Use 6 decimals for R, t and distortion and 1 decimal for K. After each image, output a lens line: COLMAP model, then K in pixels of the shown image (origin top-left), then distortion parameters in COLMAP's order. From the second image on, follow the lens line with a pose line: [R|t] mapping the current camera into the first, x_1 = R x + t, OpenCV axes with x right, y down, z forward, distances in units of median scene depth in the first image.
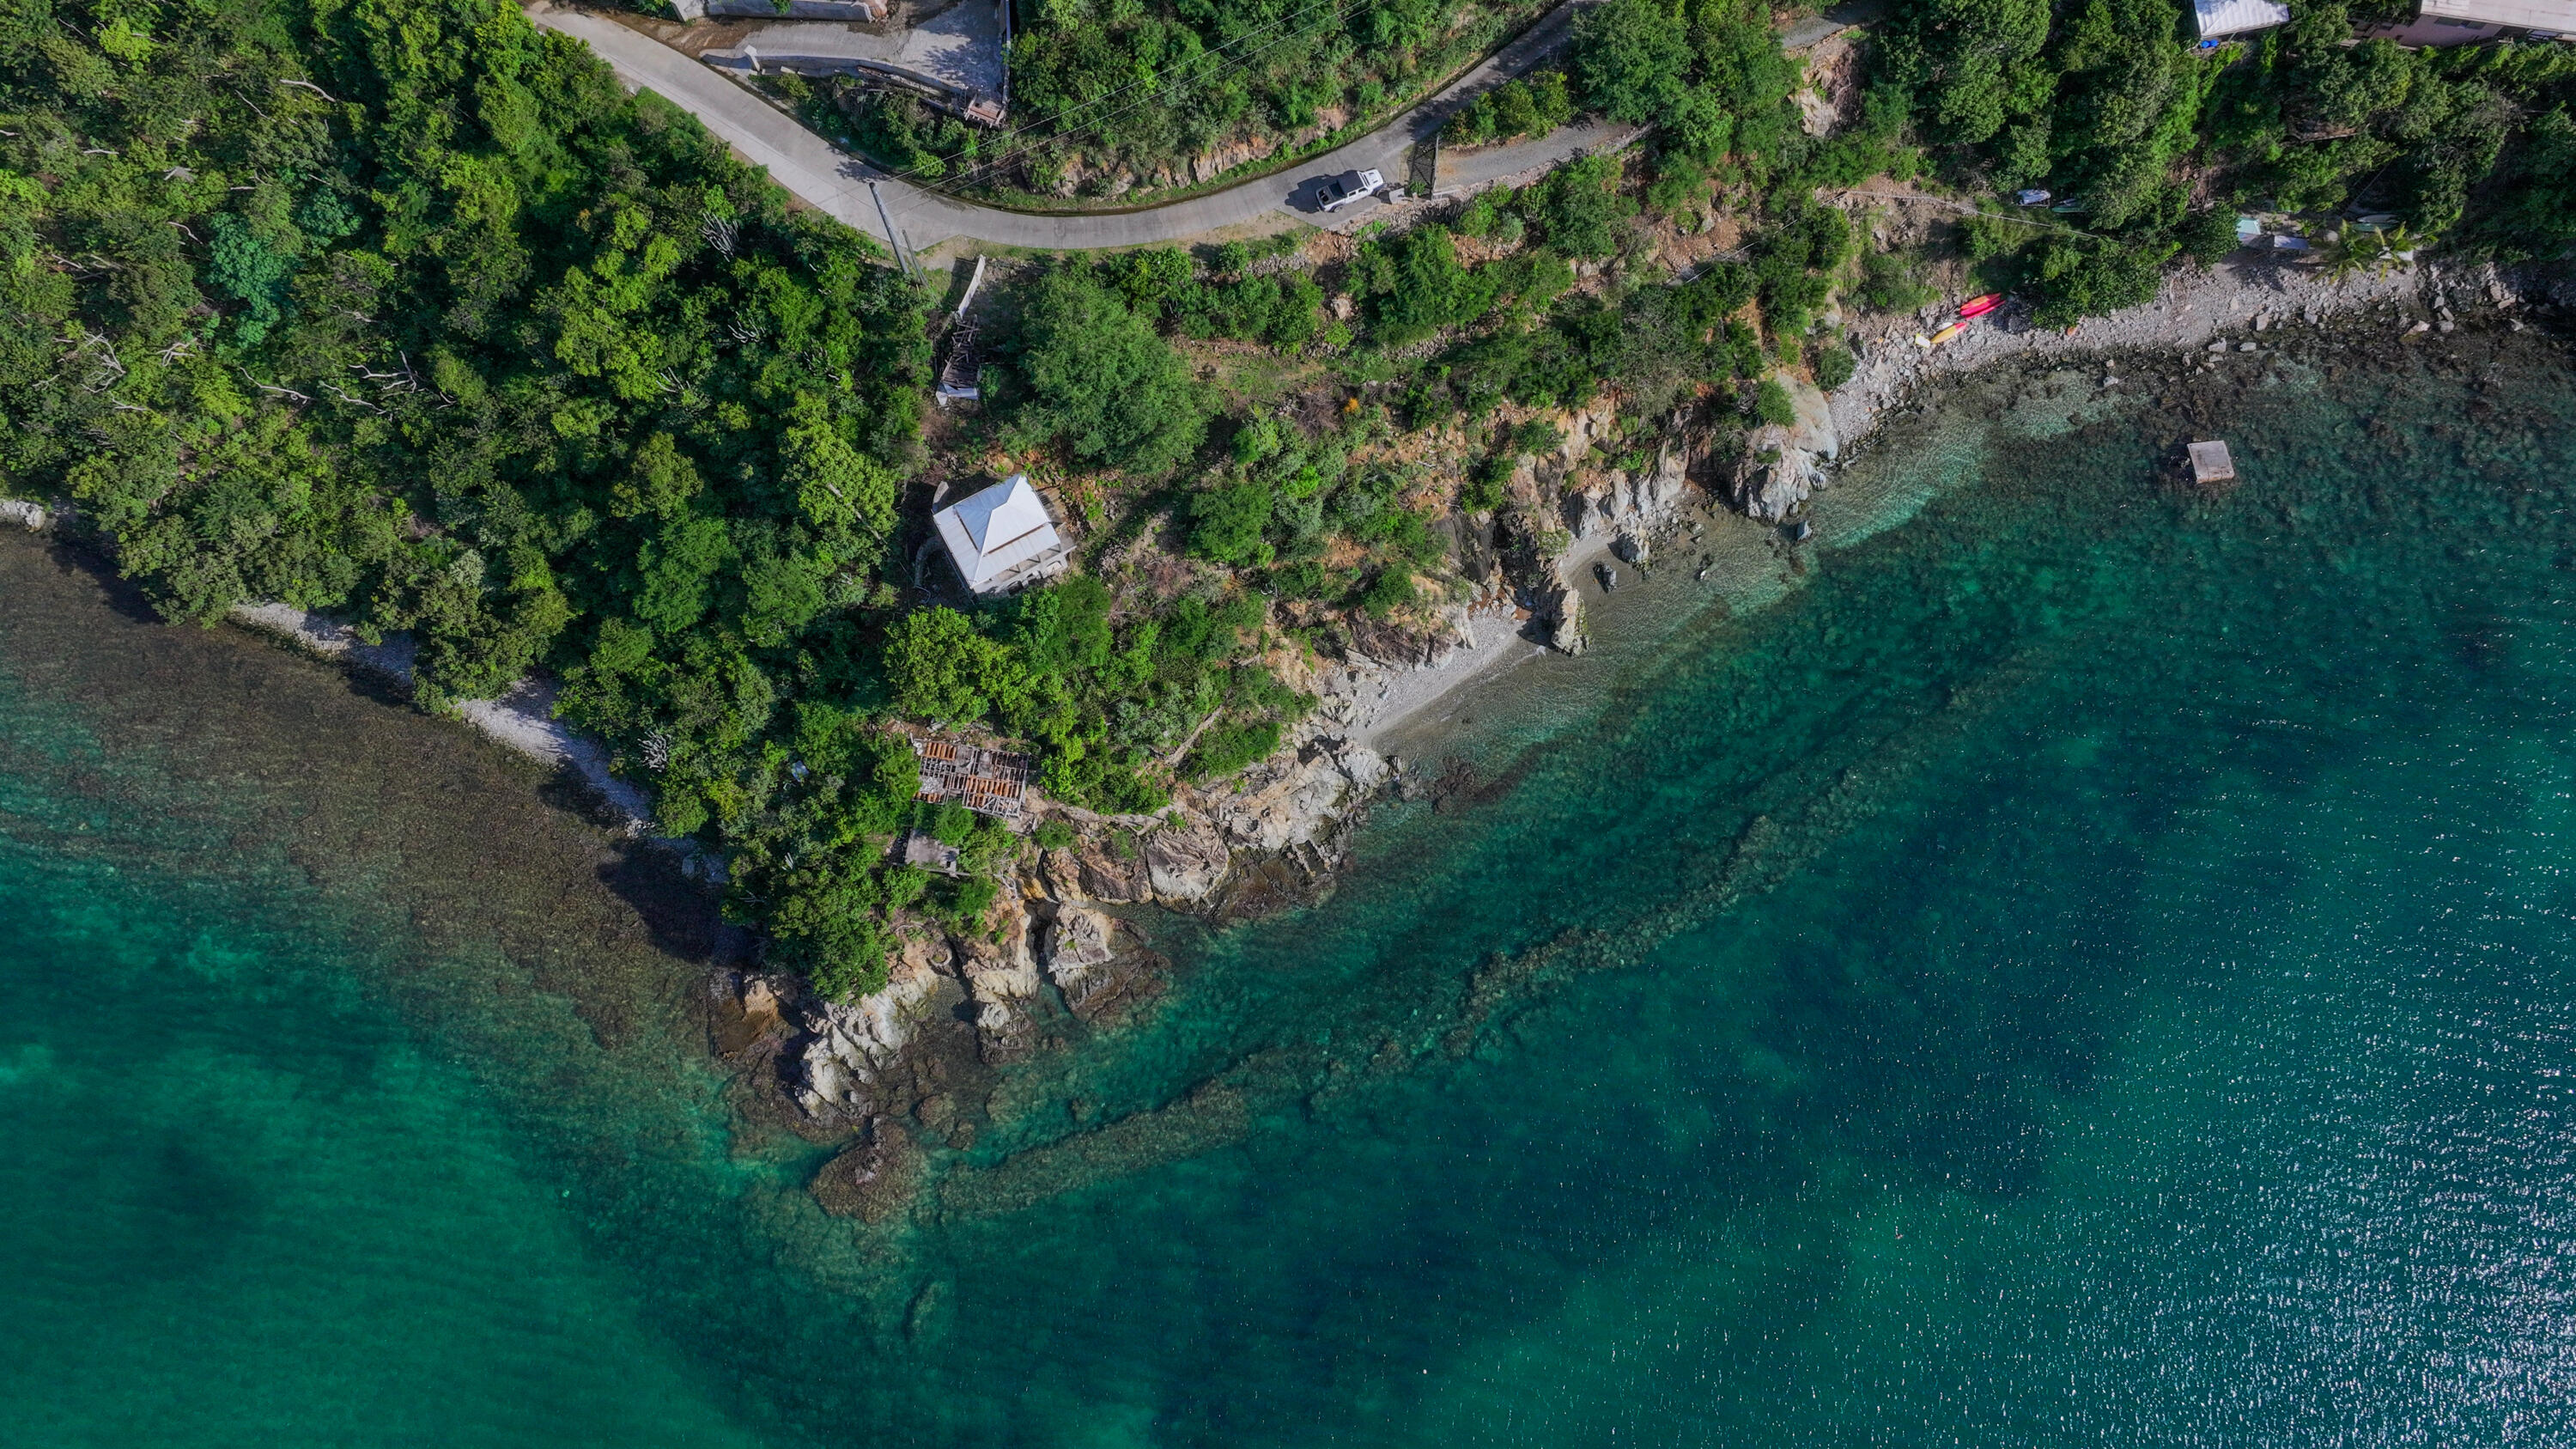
lens RADIAL K [[1807.2, 0, 1294.4], [0, 1807.2, 716.7], [0, 0, 1]] dist [-0.009368, 0.028939]
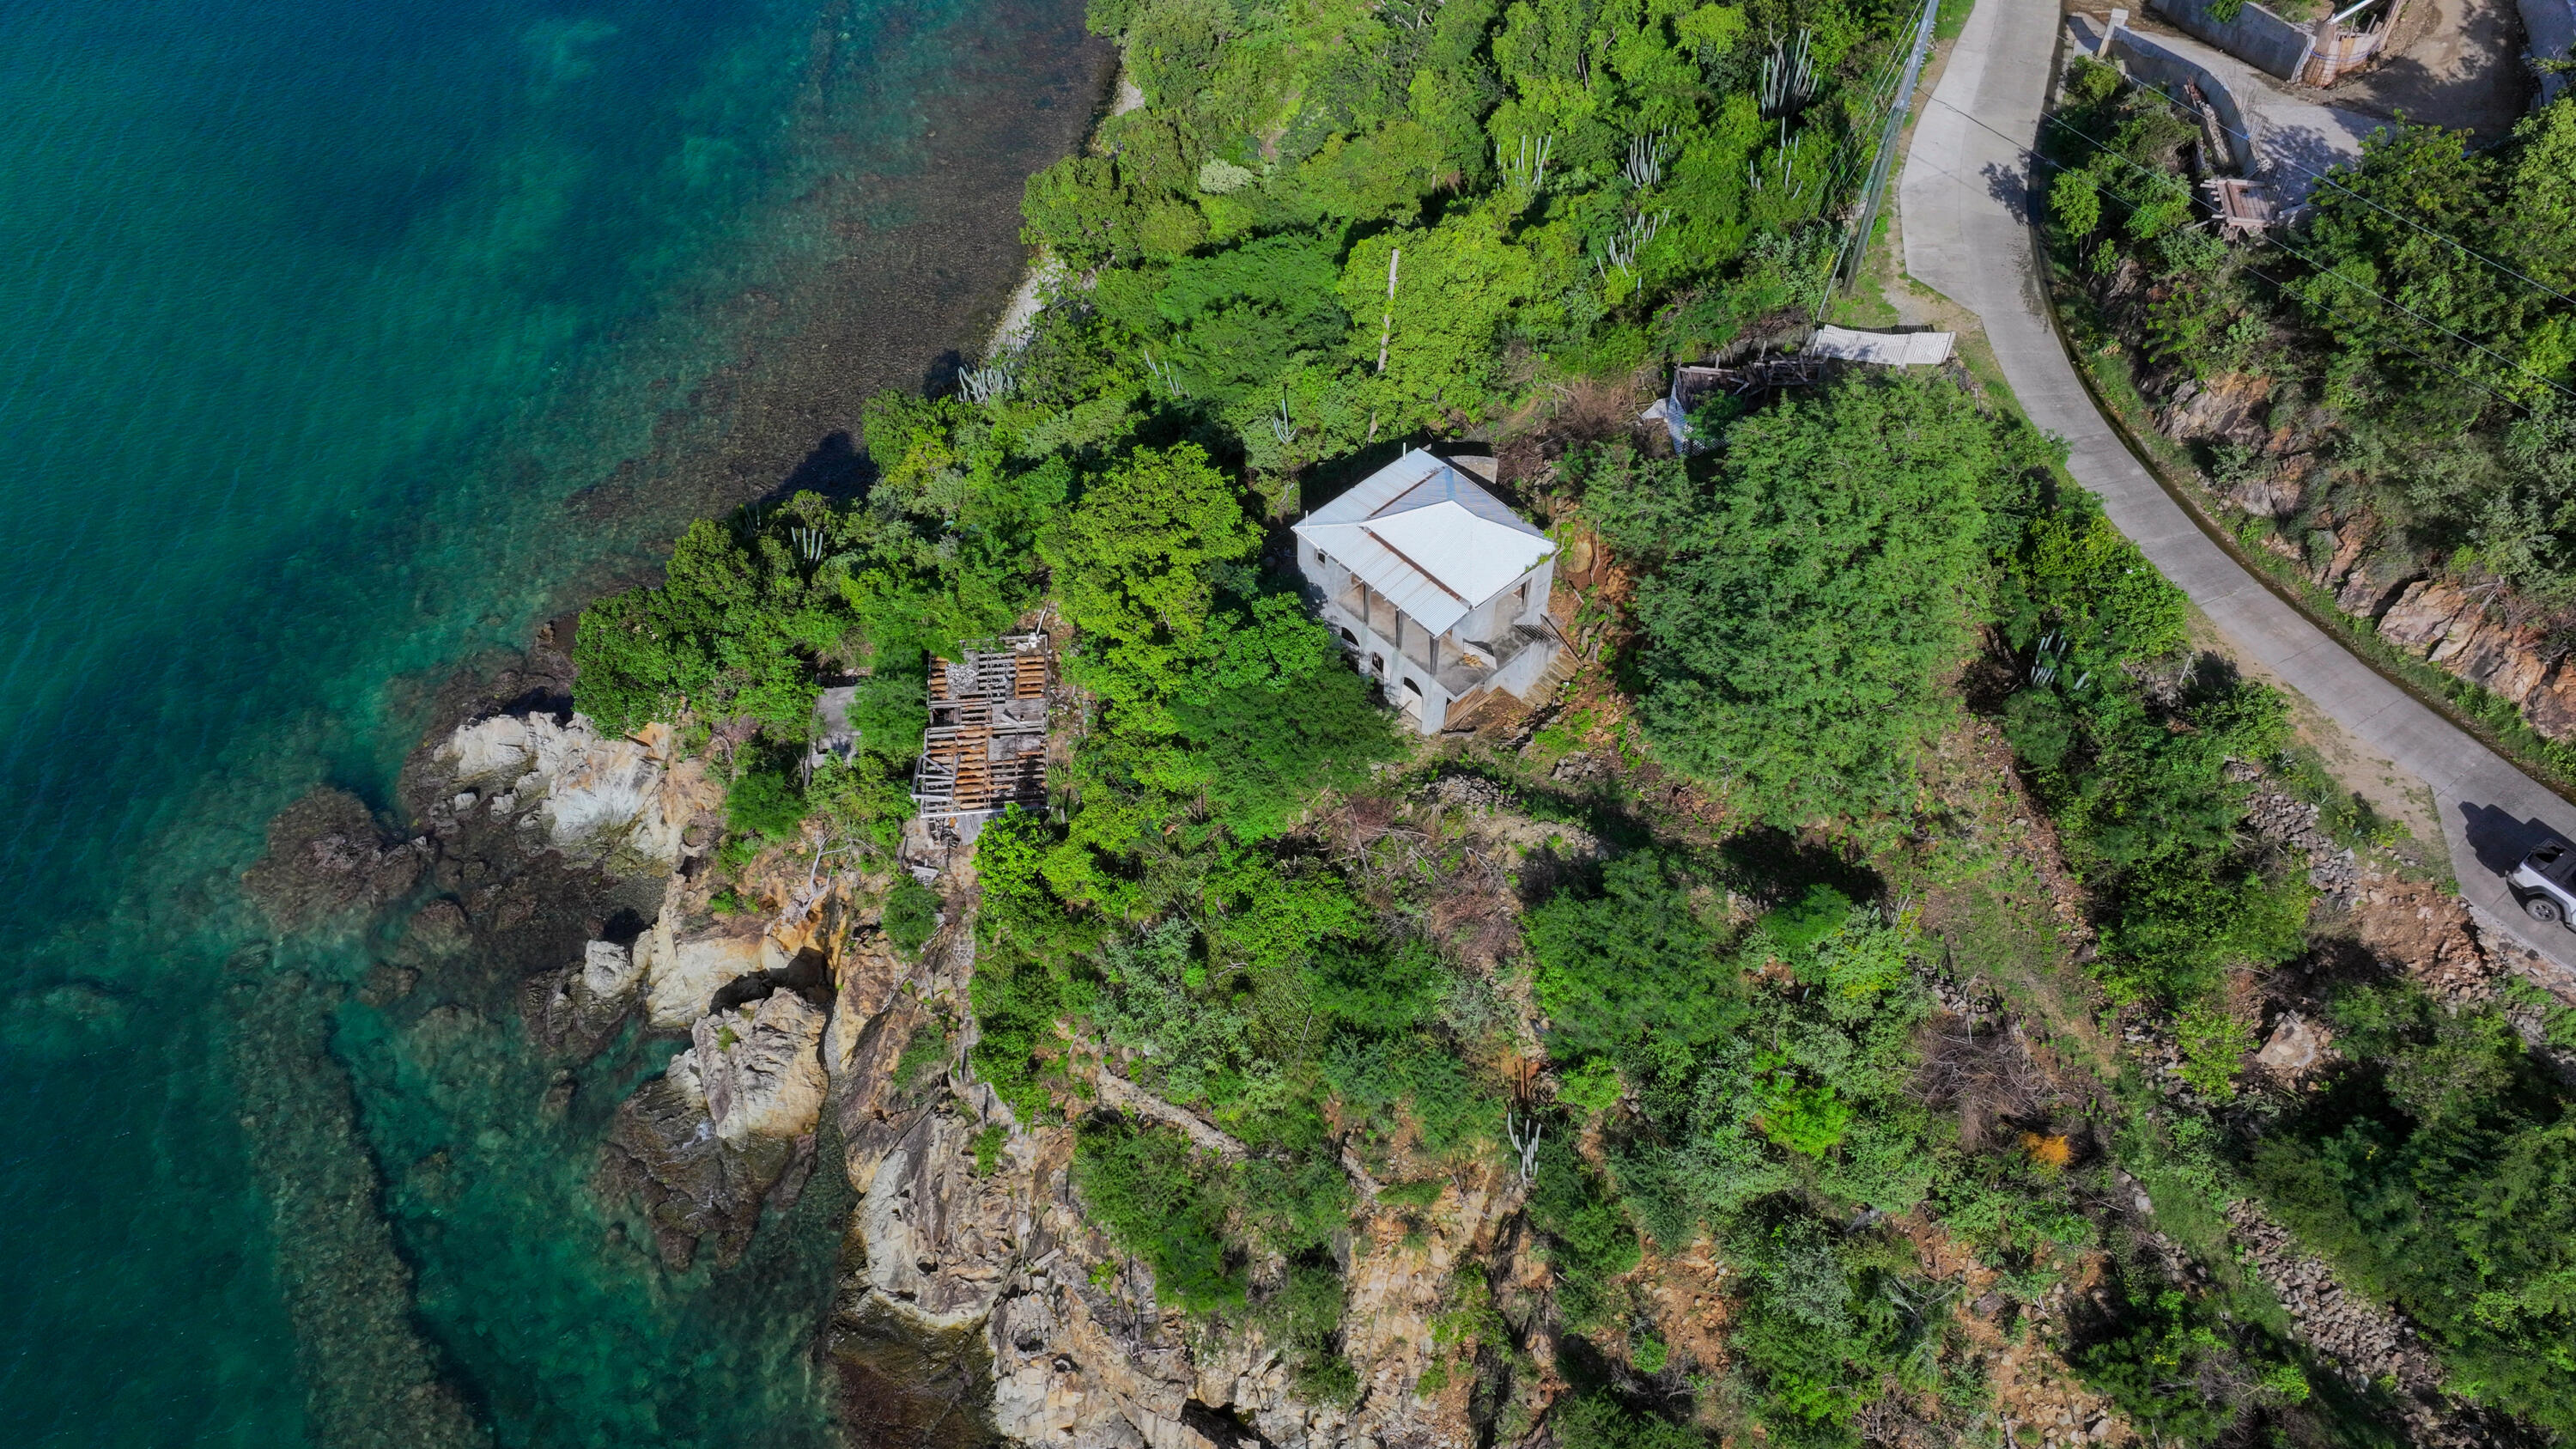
lens RADIAL K [[1807.2, 0, 1294.4], [0, 1807.2, 716.7], [0, 0, 1]] dist [-0.009368, 0.028939]
pose [[0.233506, 0.737196, -0.634048, 0.156634], [-0.940496, 0.336783, 0.045206, -0.069861], [0.246863, 0.585764, 0.771971, 0.591946]]
